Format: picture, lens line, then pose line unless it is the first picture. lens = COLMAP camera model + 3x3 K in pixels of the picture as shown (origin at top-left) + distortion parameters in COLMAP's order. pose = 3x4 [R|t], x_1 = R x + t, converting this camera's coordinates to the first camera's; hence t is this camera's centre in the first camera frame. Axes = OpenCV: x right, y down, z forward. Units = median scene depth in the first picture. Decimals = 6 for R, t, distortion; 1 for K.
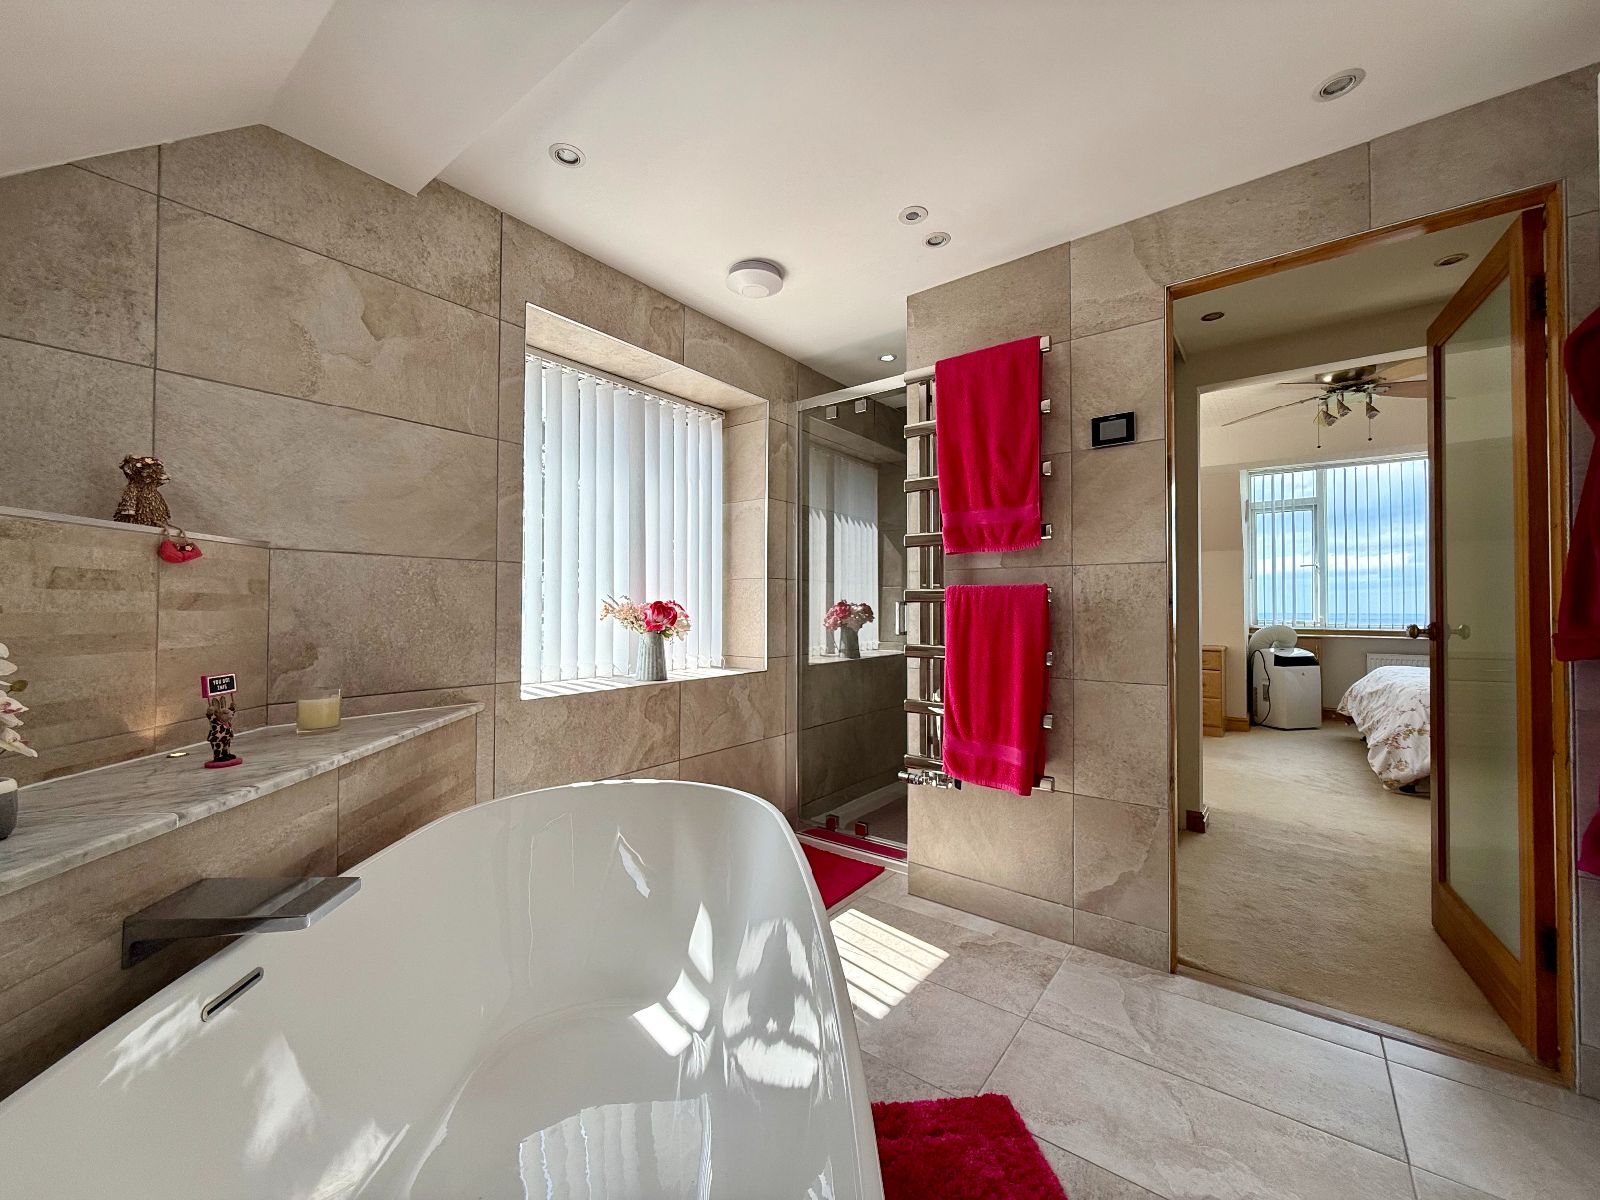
lens RADIAL K [[638.1, 0, 805.8], [0, 638.1, 603.0], [0, 0, 1]] dist [-0.000732, 0.000139]
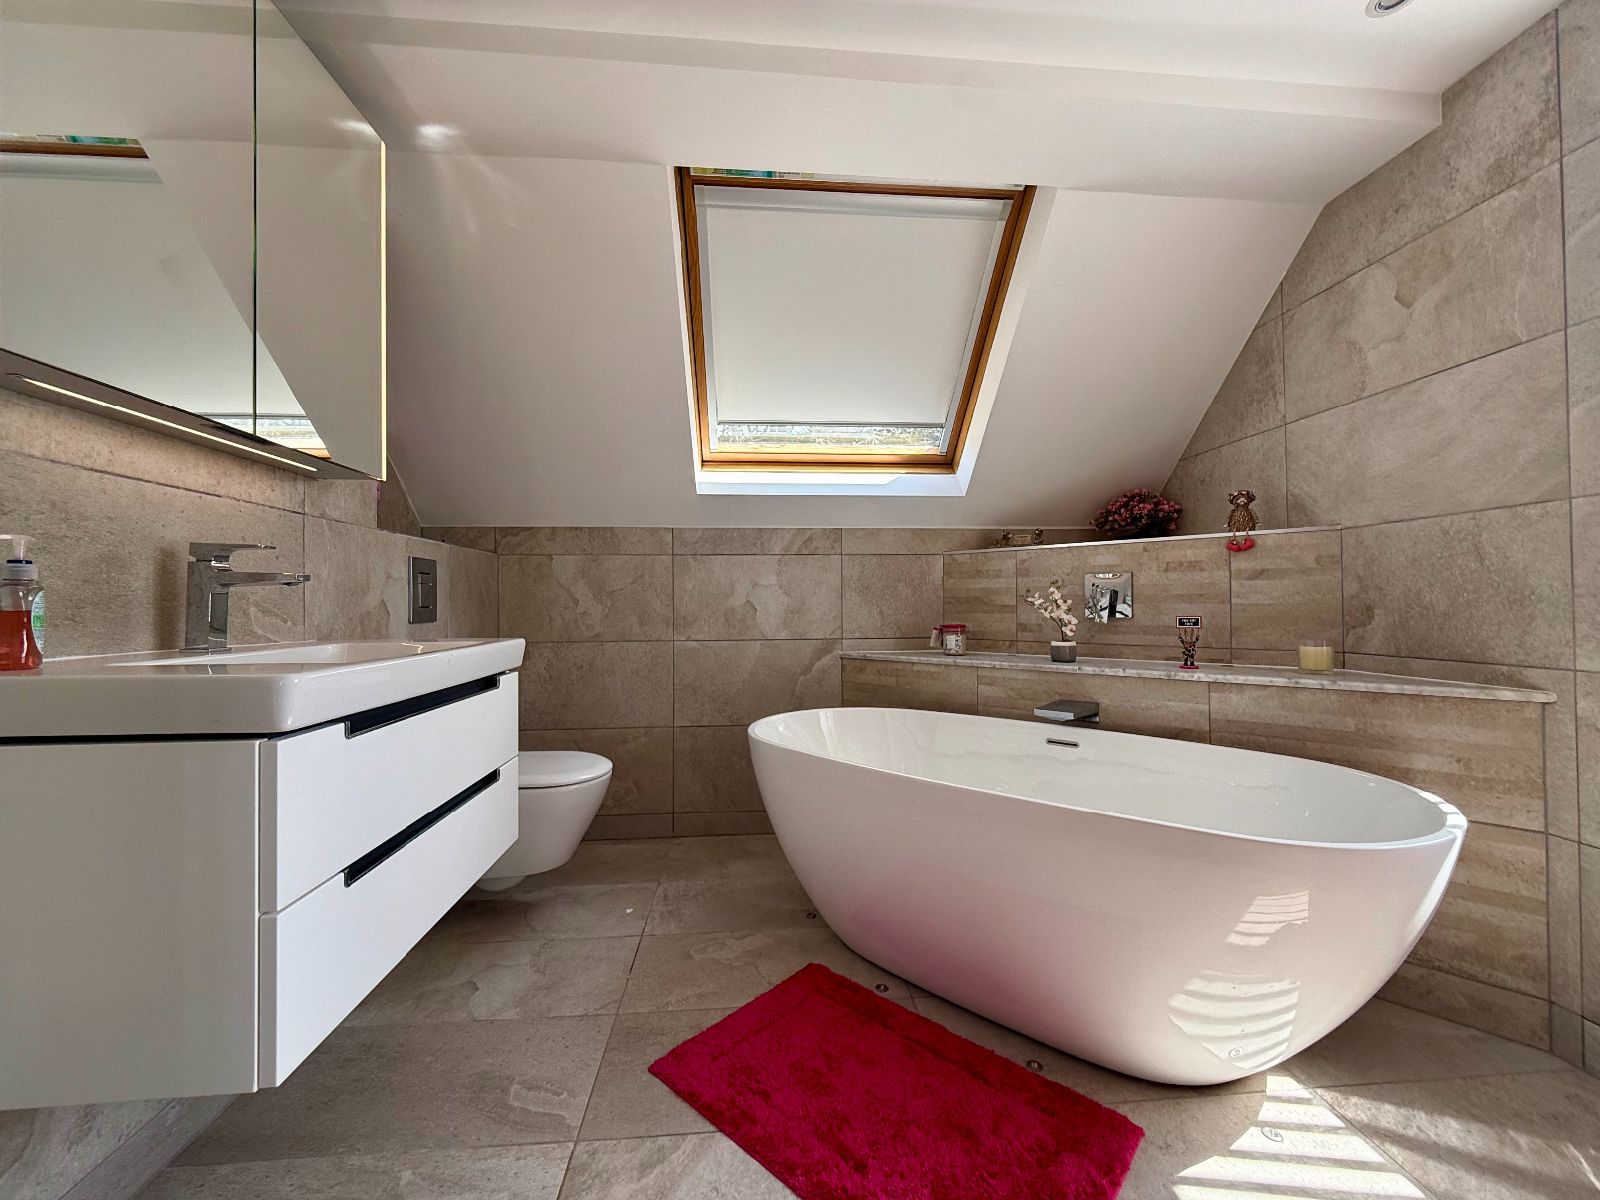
lens RADIAL K [[638.1, 0, 801.0], [0, 638.1, 598.6], [0, 0, 1]] dist [-0.000732, 0.000139]
pose [[-0.744774, -0.003732, -0.667306, 0.774888], [0.012710, 0.999724, -0.019776, 0.061417], [0.667196, -0.023210, -0.744521, 1.176759]]
